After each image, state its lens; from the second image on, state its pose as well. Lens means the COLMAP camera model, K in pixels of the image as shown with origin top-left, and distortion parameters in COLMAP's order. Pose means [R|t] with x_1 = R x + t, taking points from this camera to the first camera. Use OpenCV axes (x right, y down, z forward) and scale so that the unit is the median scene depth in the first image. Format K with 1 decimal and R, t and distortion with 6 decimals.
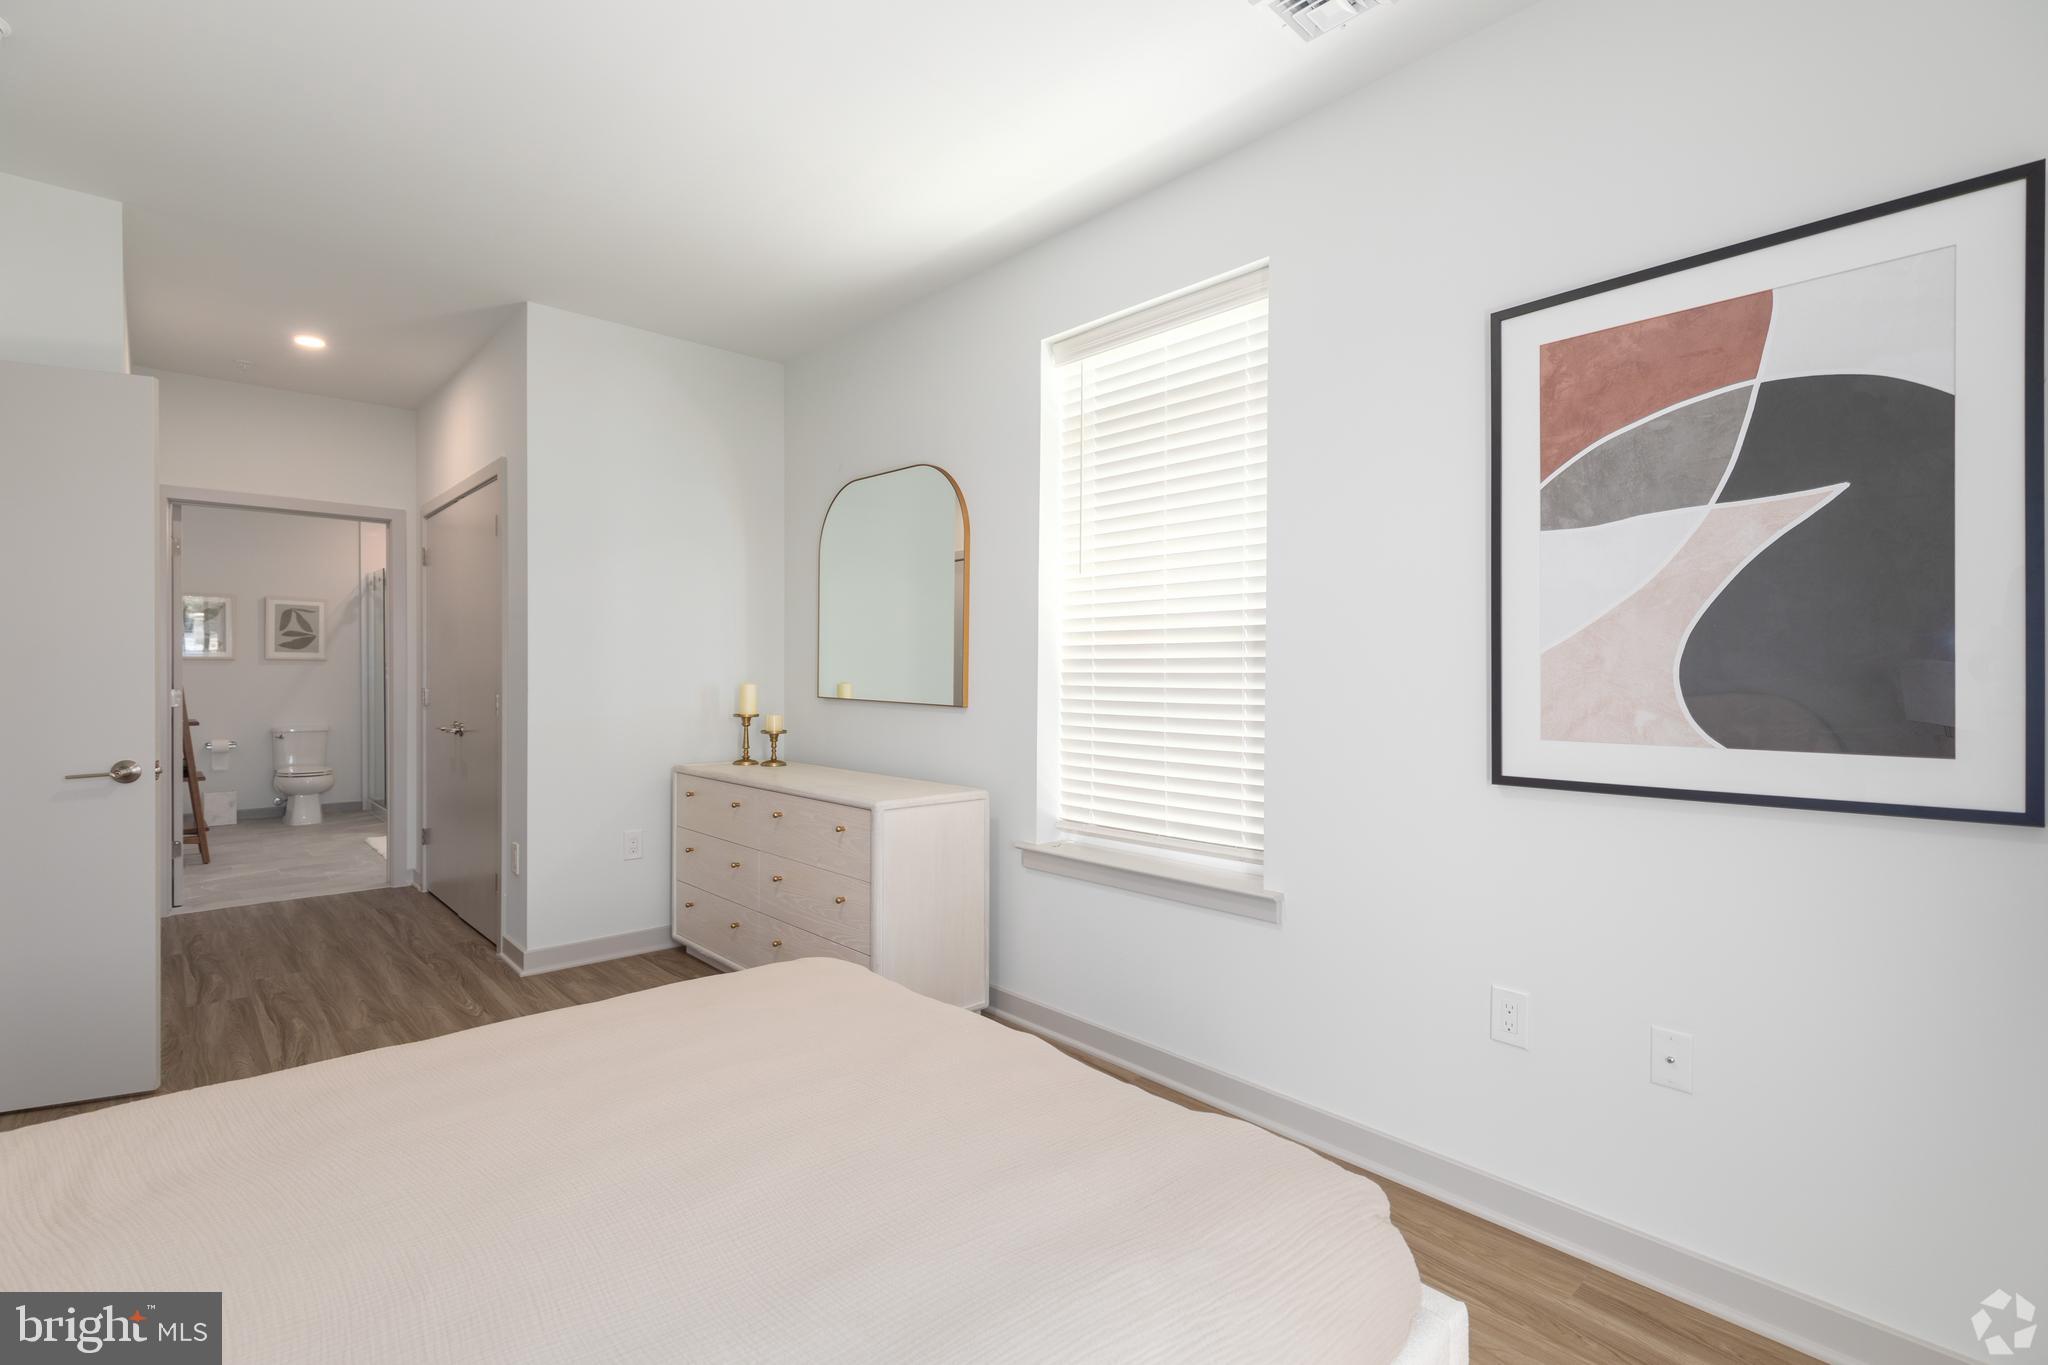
lens RADIAL K [[923.9, 0, 1018.9], [0, 923.9, 689.5], [0, 0, 1]] dist [0.002007, -0.000040]
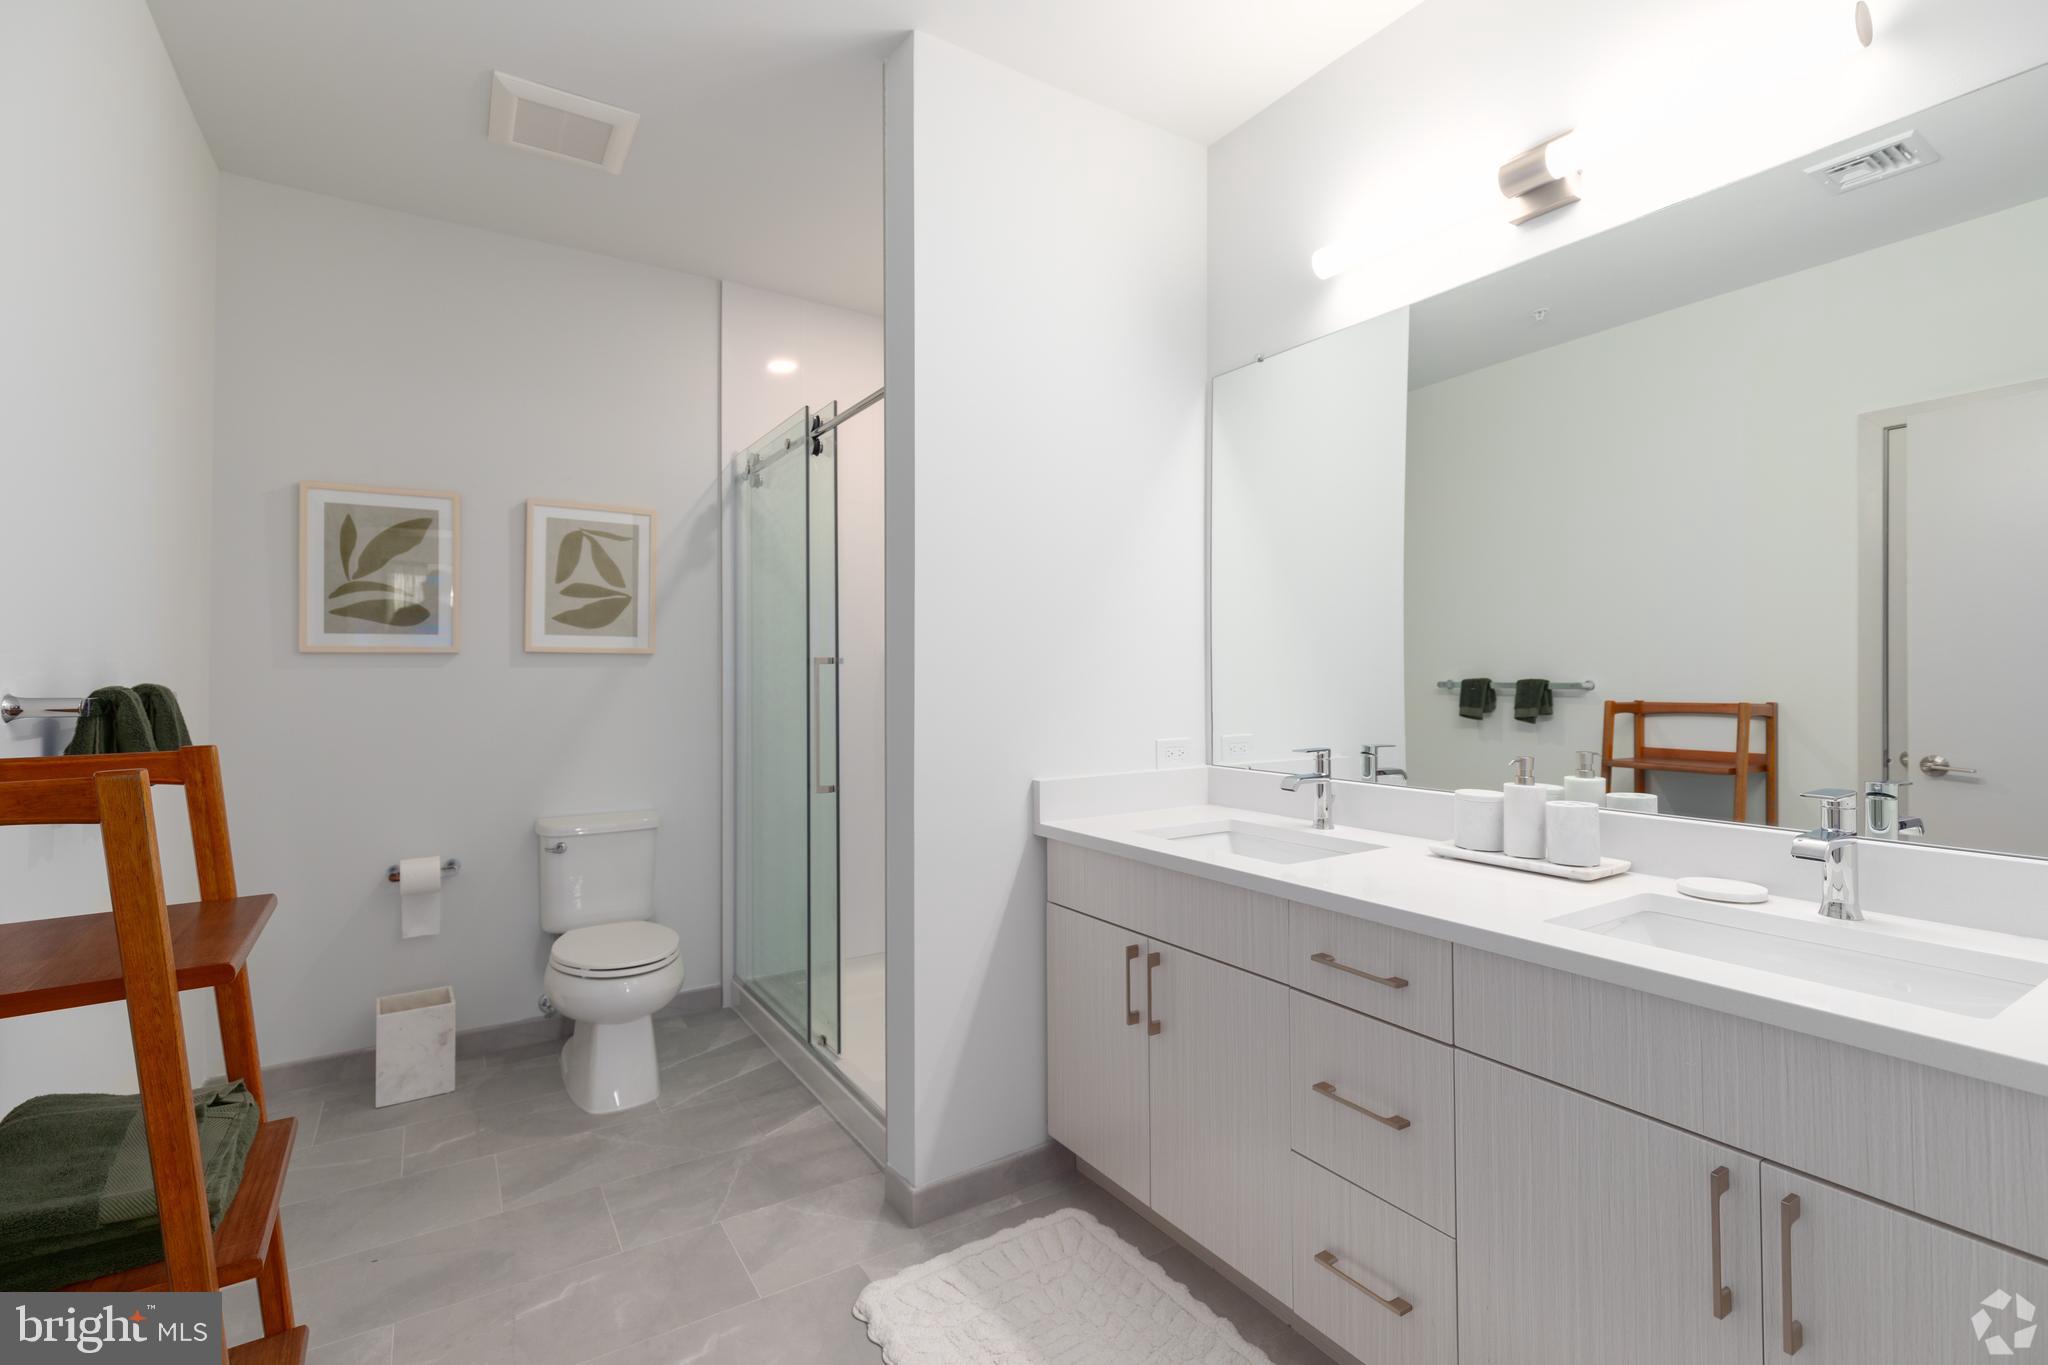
lens RADIAL K [[923.9, 0, 1027.2], [0, 923.9, 668.1], [0, 0, 1]] dist [0.002007, -0.000040]
pose [[0.983465, -0.004886, -0.181032, -0.515211], [0.001117, 0.999781, -0.020914, -0.016866], [0.181095, 0.020366, 0.983255, 0.630160]]
